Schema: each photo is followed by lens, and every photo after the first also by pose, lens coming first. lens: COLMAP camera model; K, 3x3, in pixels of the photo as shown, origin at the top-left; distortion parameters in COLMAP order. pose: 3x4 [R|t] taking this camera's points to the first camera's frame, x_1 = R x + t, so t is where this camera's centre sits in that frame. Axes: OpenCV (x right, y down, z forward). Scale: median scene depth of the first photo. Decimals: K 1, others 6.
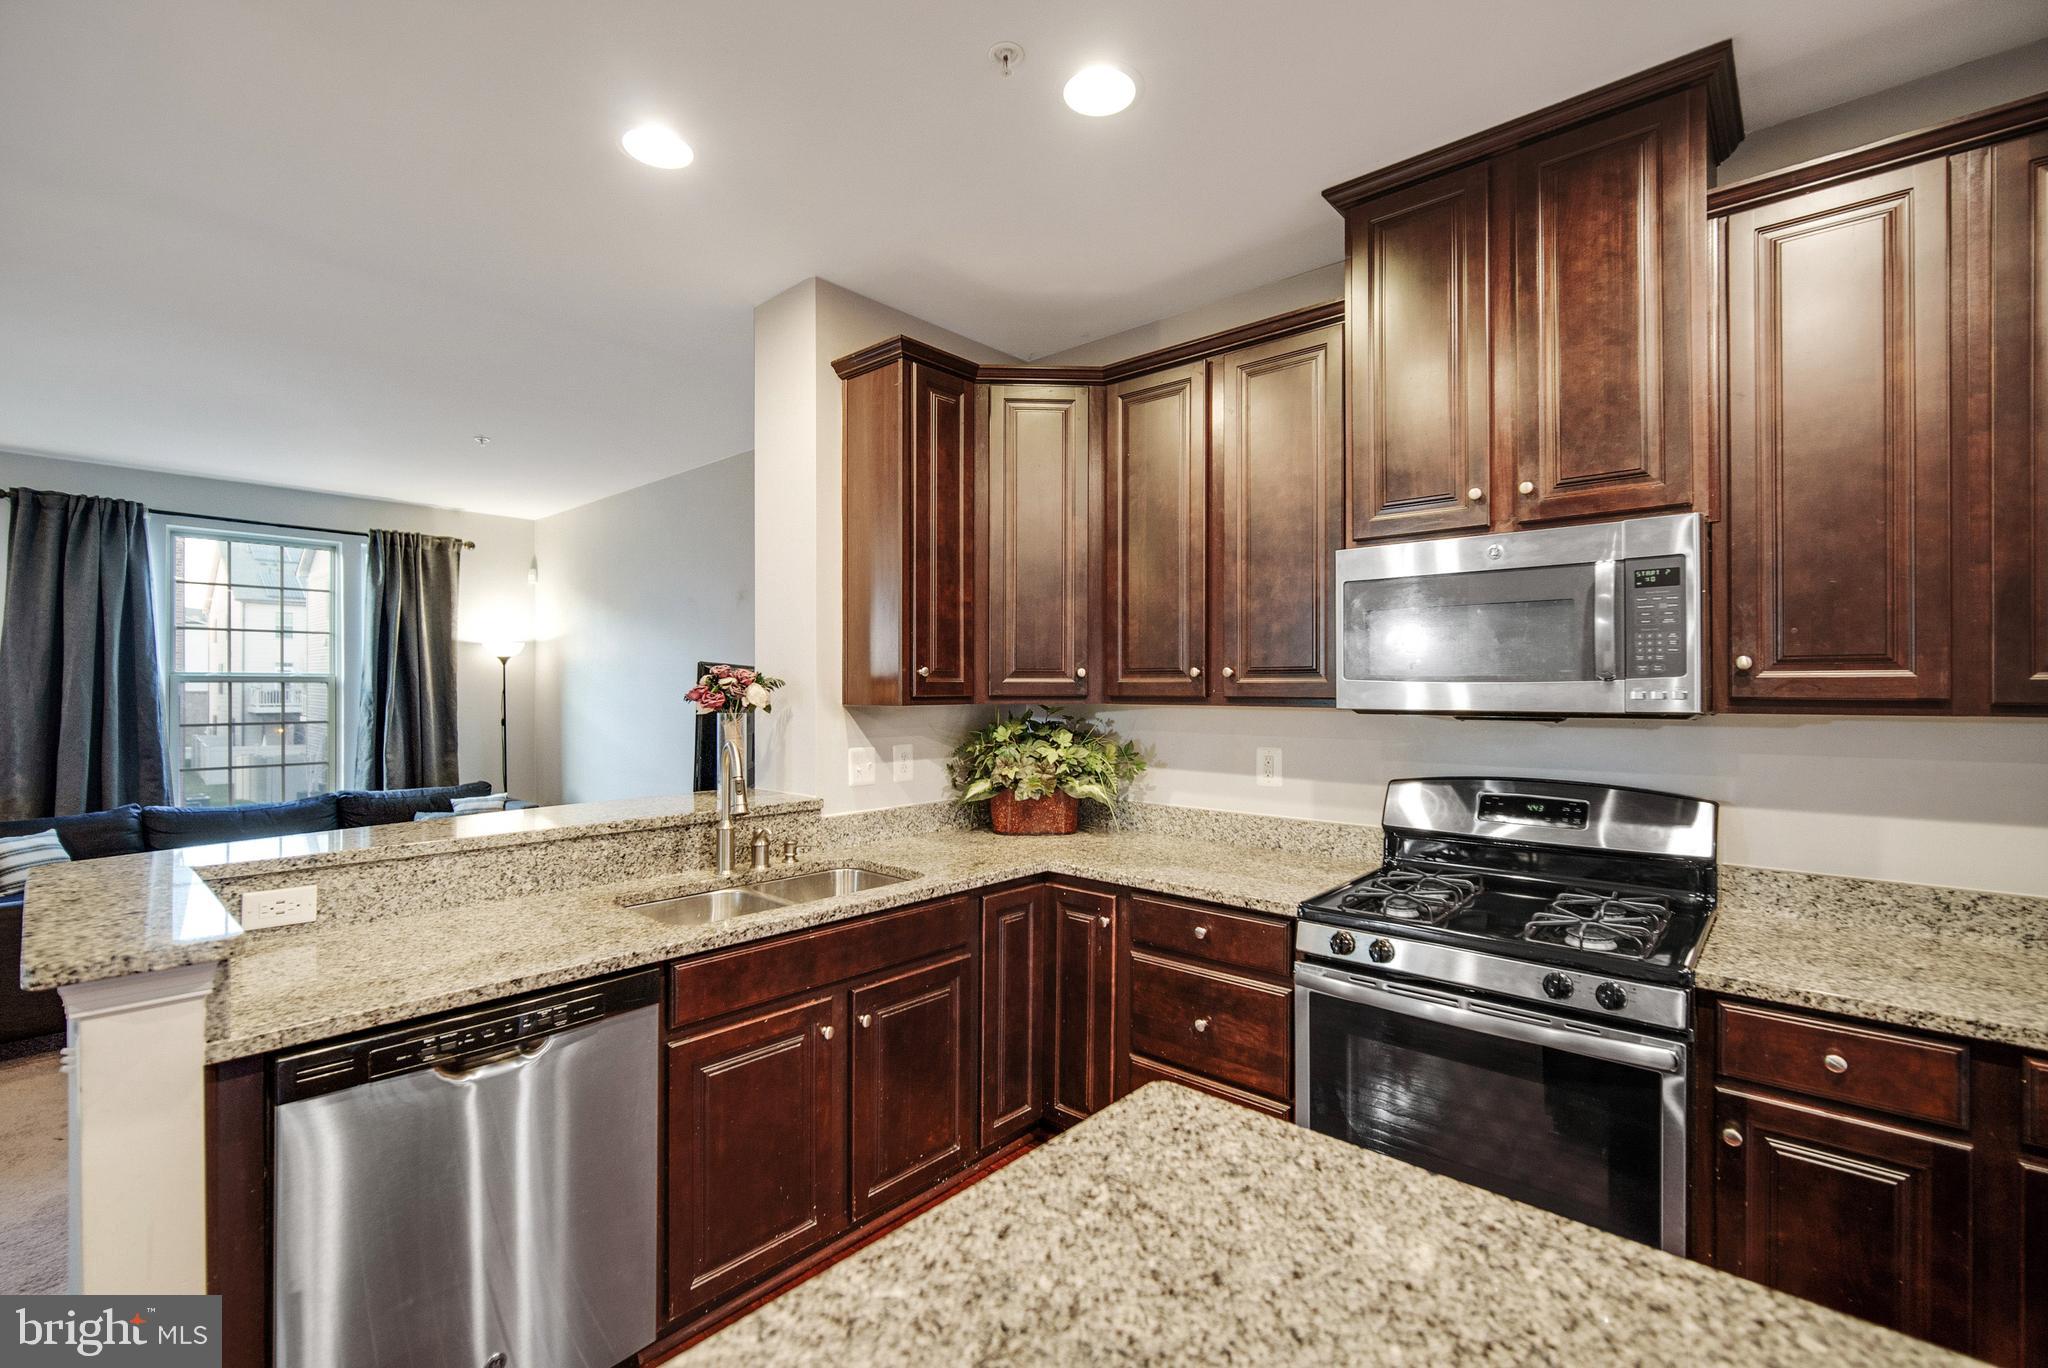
lens RADIAL K [[895.2, 0, 1025.5], [0, 895.2, 685.1], [0, 0, 1]] dist [-0.014201, 0.004418]
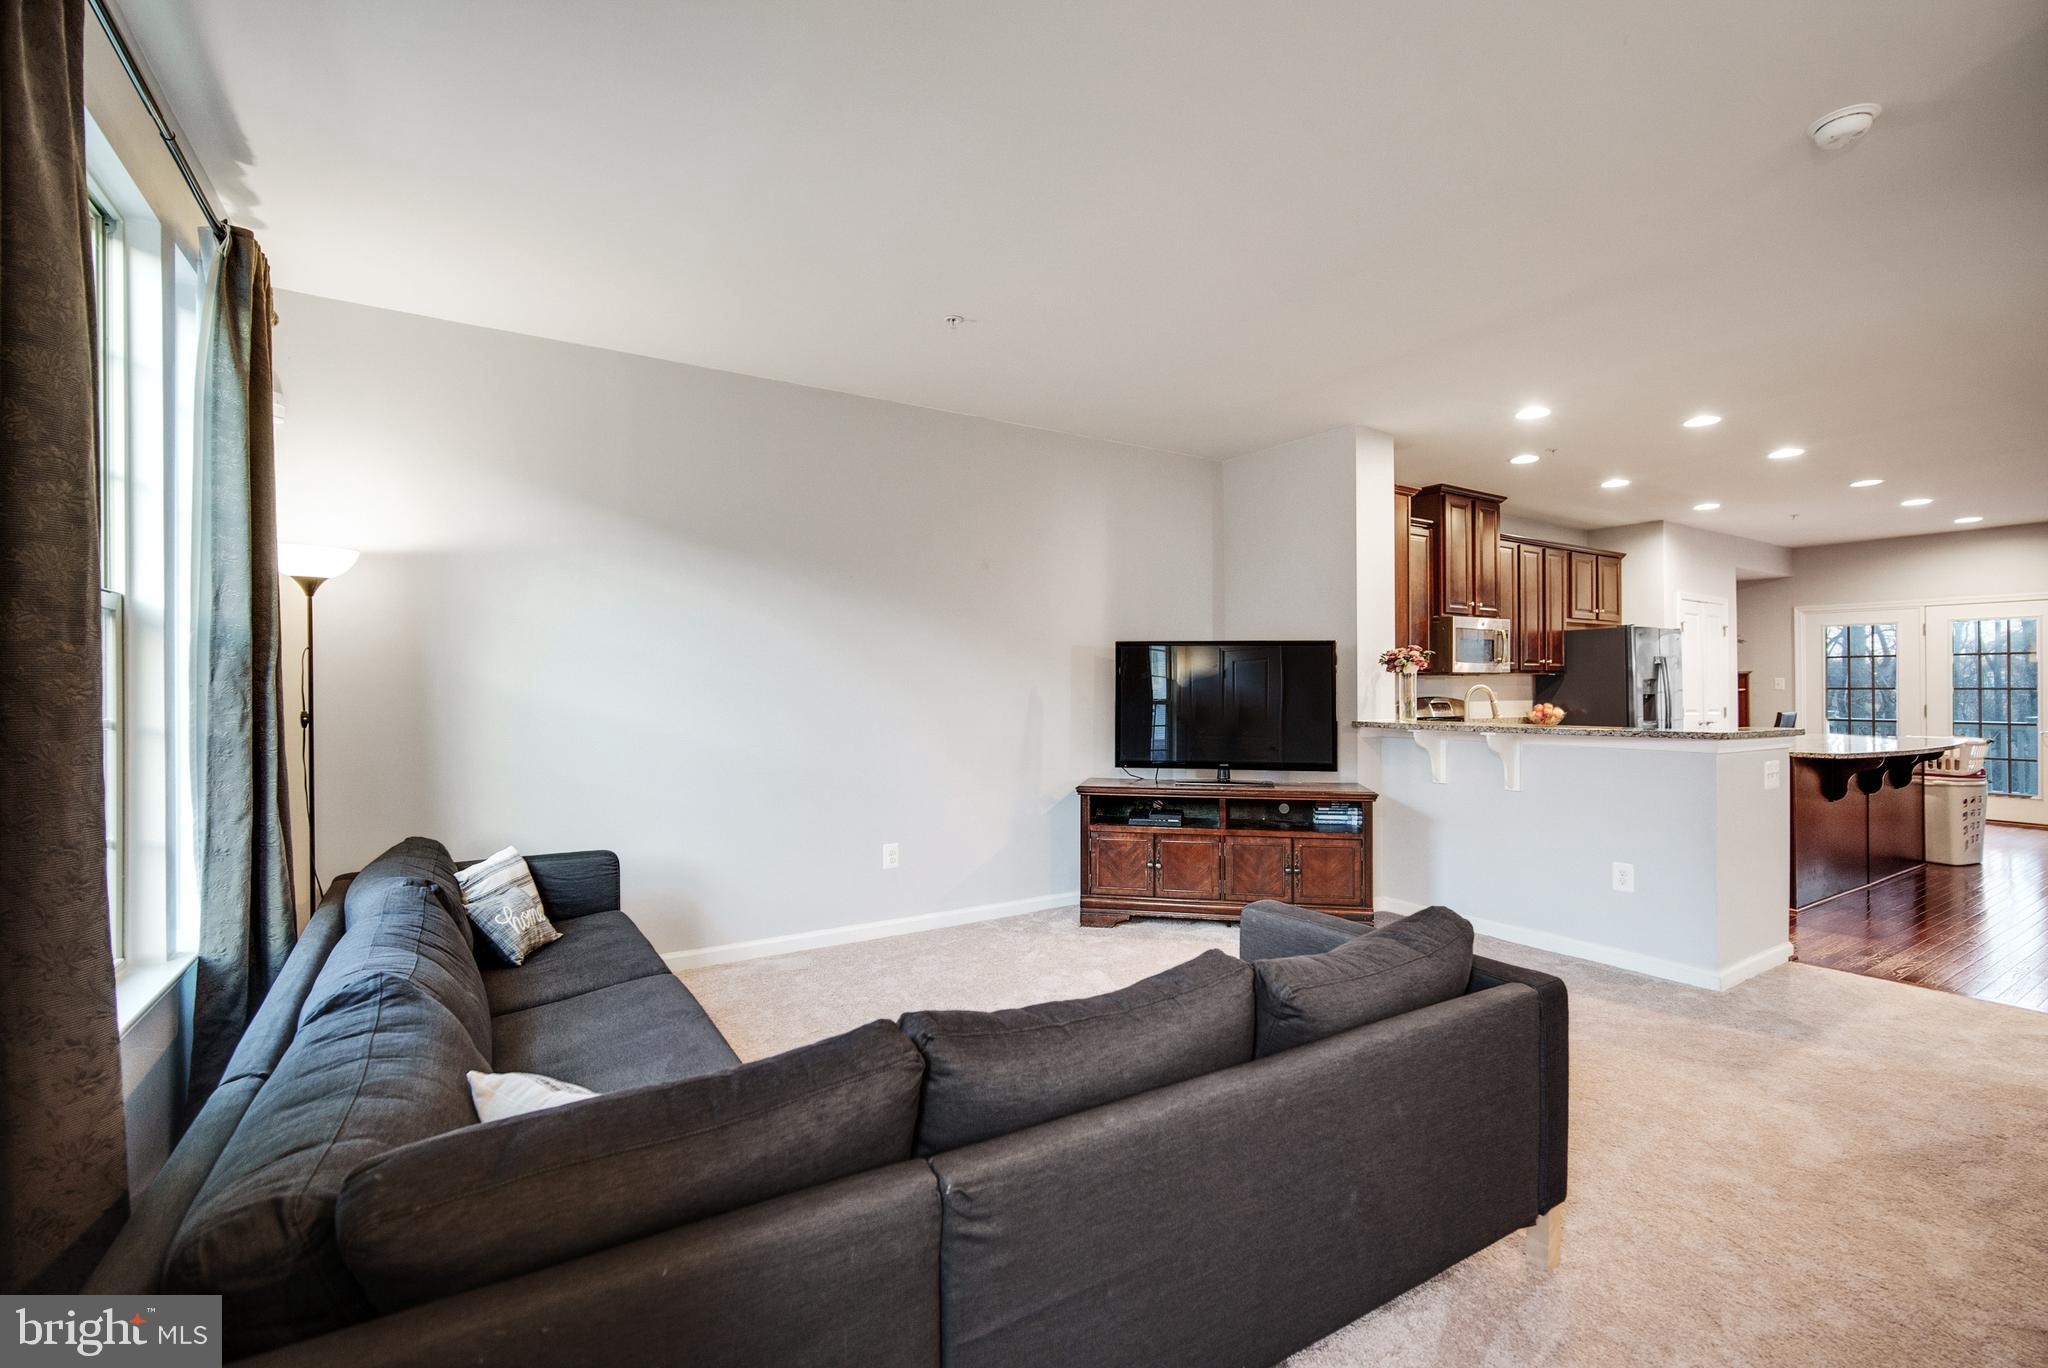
lens RADIAL K [[895.2, 0, 1025.7], [0, 895.2, 680.0], [0, 0, 1]] dist [-0.014201, 0.004418]
pose [[0.274379, 0.005847, 0.961604, -2.249583], [-0.000010, 0.999982, -0.006078, 0.057057], [-0.961622, 0.001658, 0.274374, 1.254796]]
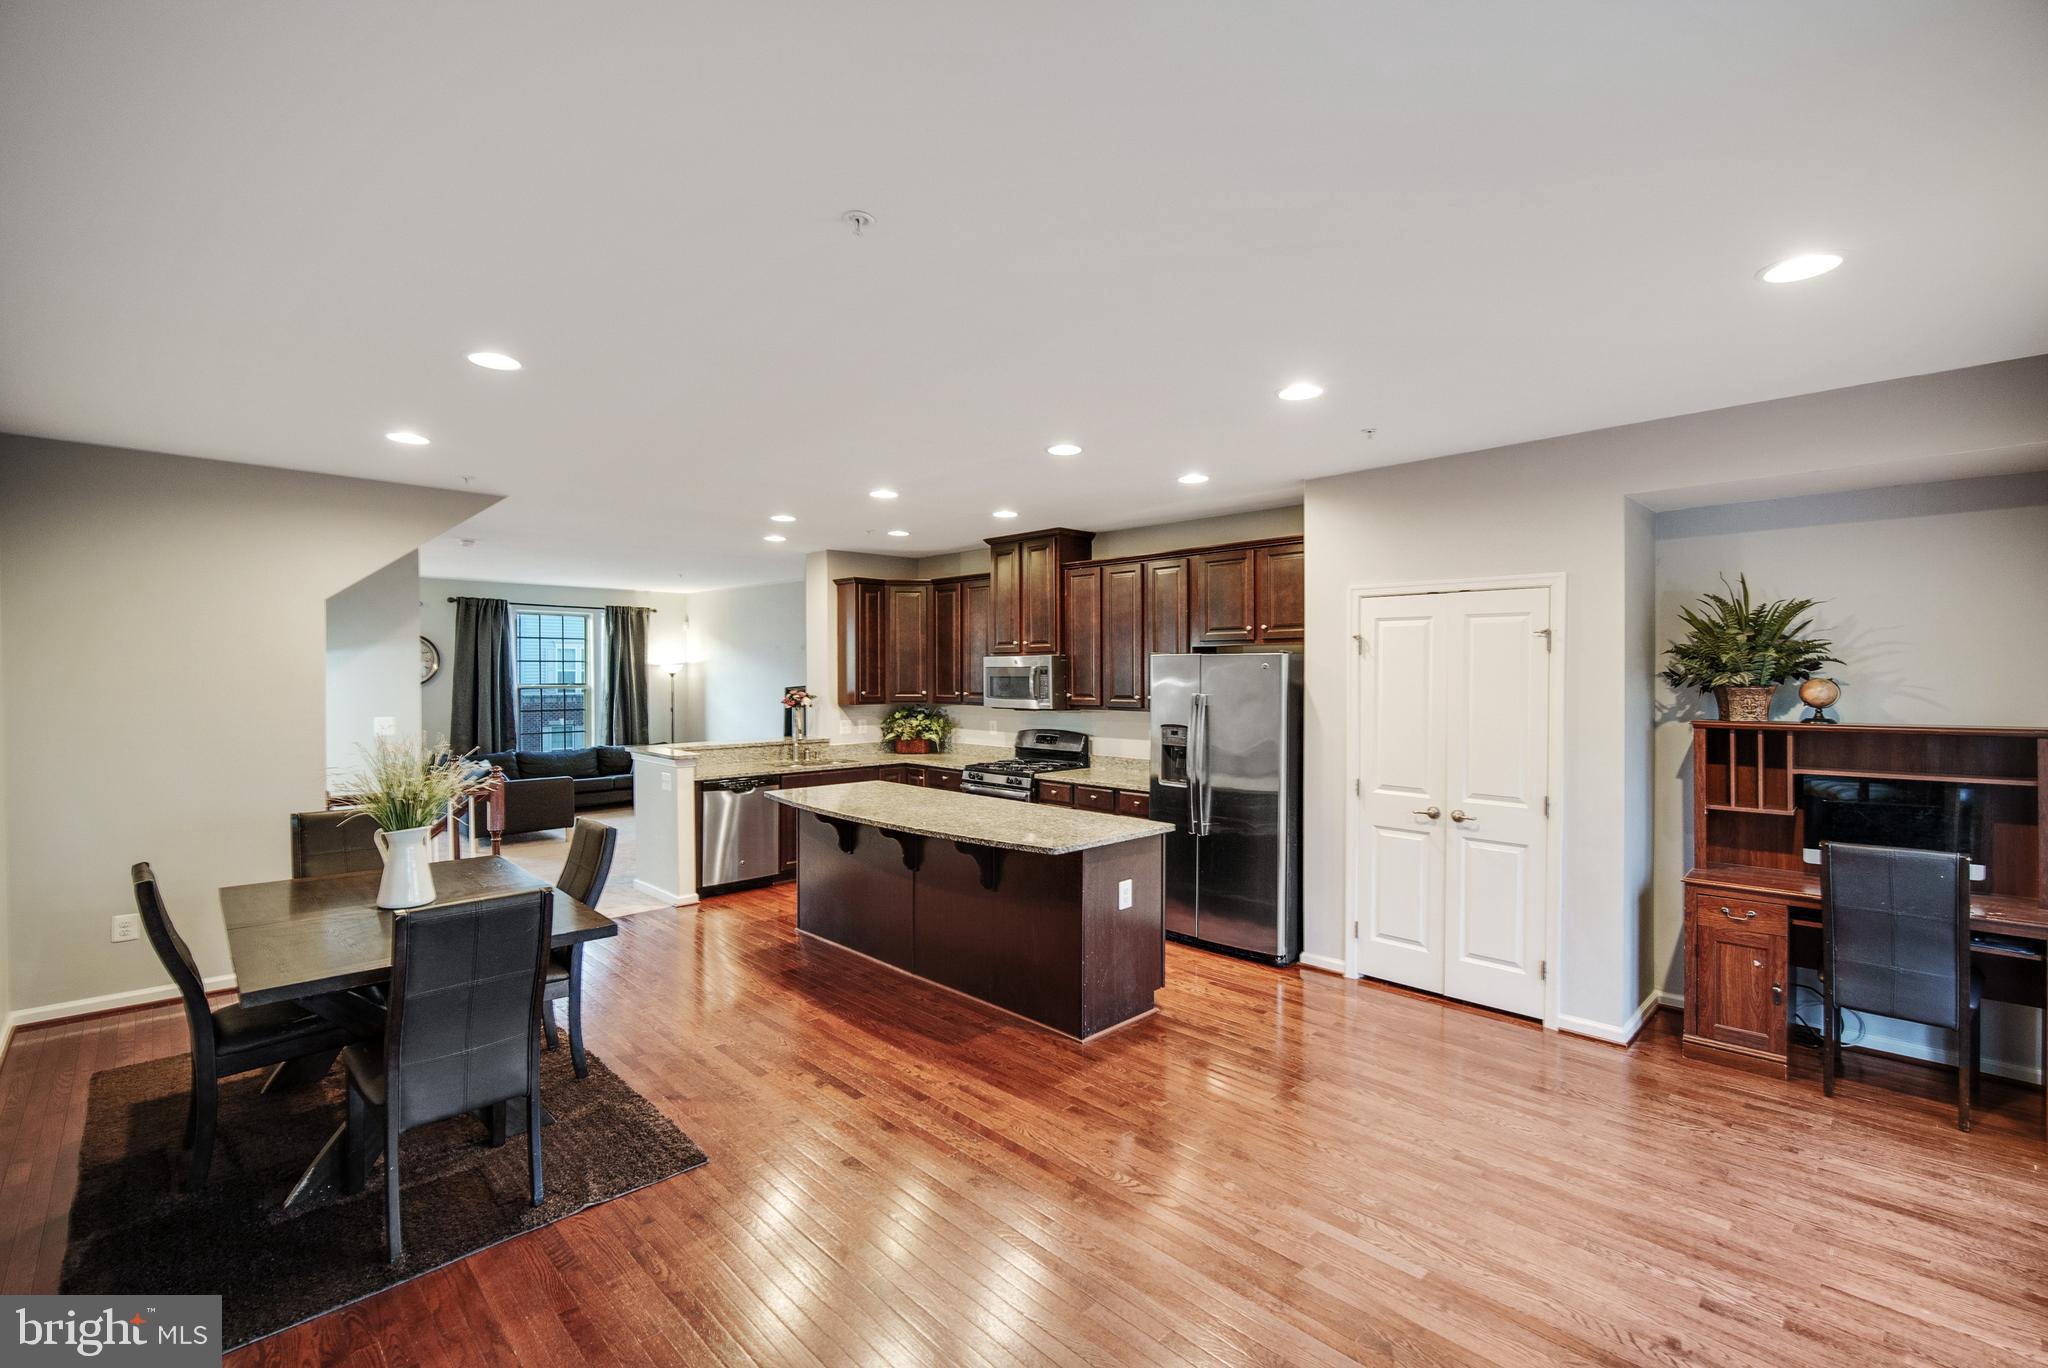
lens RADIAL K [[895.2, 0, 1020.3], [0, 895.2, 681.1], [0, 0, 1]] dist [-0.014201, 0.004418]
pose [[0.997303, -0.002479, -0.073350, 0.582100], [0.003394, 0.999918, 0.012350, -0.084891], [0.073313, -0.012565, 0.997230, -1.770978]]
